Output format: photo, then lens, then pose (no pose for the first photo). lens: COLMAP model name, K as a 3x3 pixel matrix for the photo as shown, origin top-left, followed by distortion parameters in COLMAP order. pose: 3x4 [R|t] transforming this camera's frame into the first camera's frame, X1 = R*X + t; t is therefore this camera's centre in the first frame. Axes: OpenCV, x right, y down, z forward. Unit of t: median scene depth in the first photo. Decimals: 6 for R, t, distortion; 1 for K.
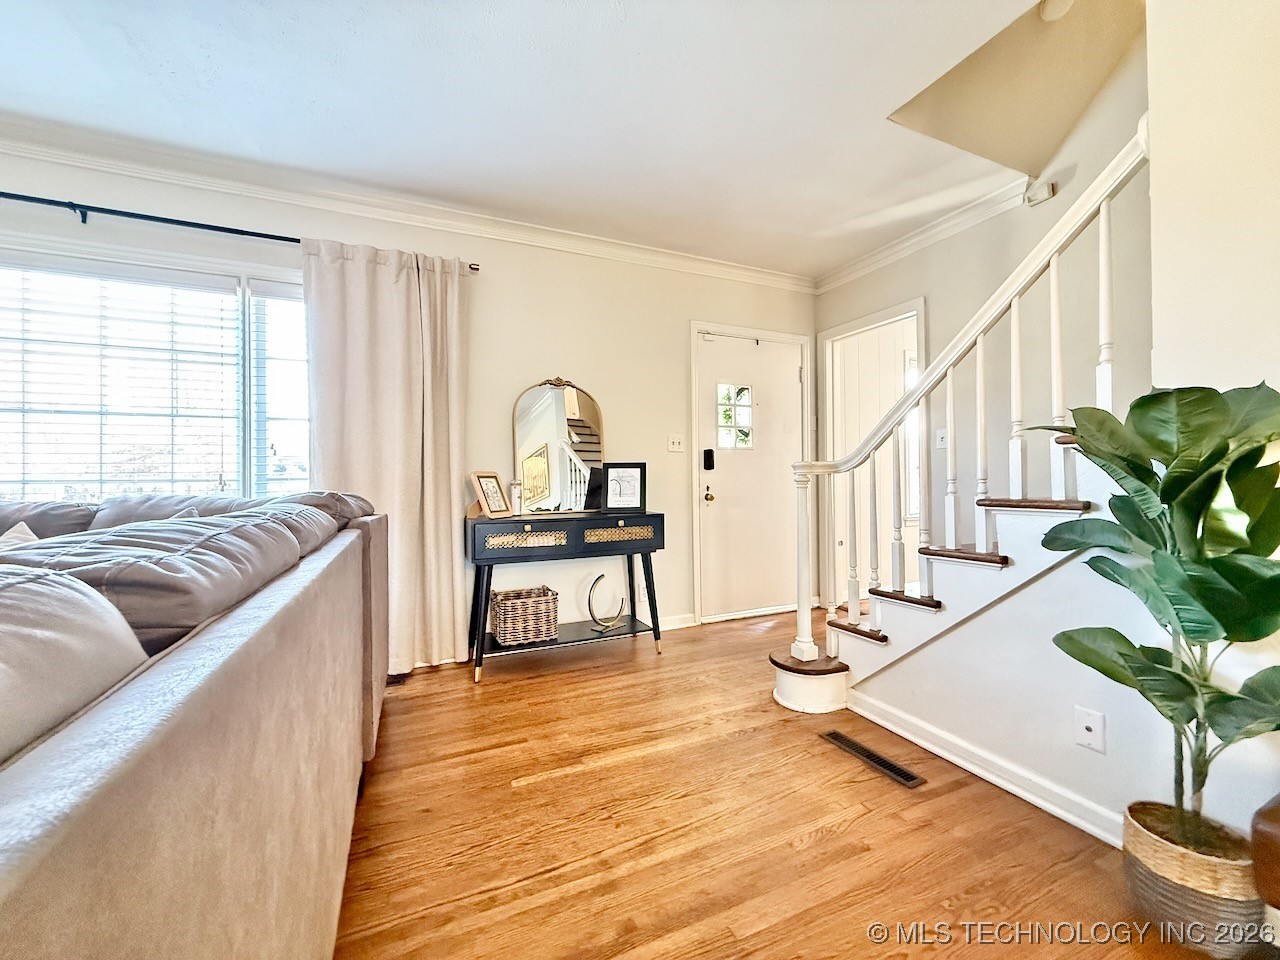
lens RADIAL K [[506.9, 0, 637.4], [0, 506.9, 480.7], [0, 0, 1]] dist [-0.000774, 0.000439]
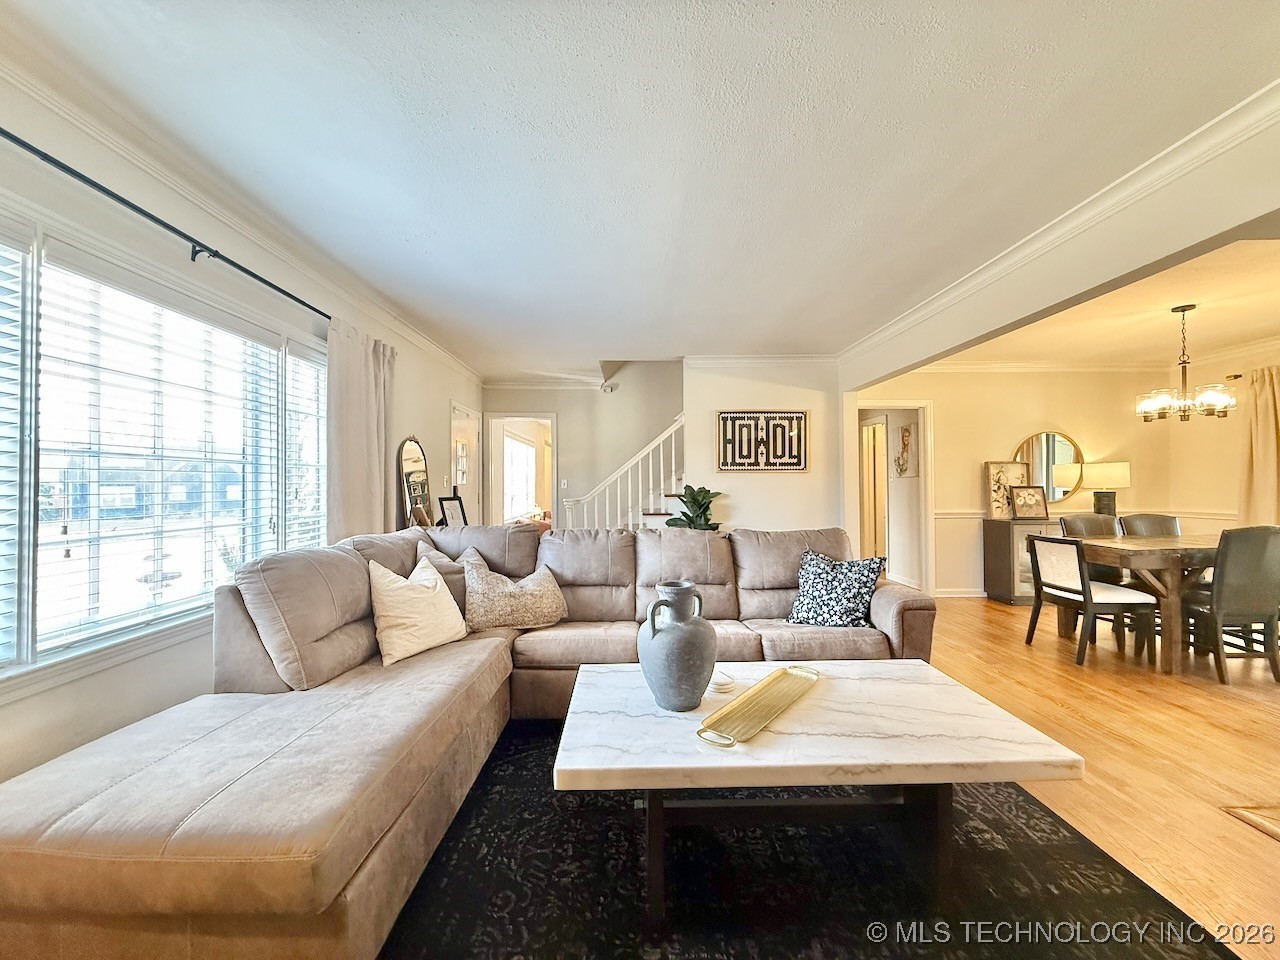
lens RADIAL K [[509.8, 0, 636.2], [0, 509.8, 482.3], [0, 0, 1]] dist [0.000536, -0.000114]
pose [[0.389819, 0.012688, 0.920804, -1.548254], [0.002266, 0.999889, -0.014737, -0.072830], [-0.920889, 0.007831, 0.389747, -0.121584]]
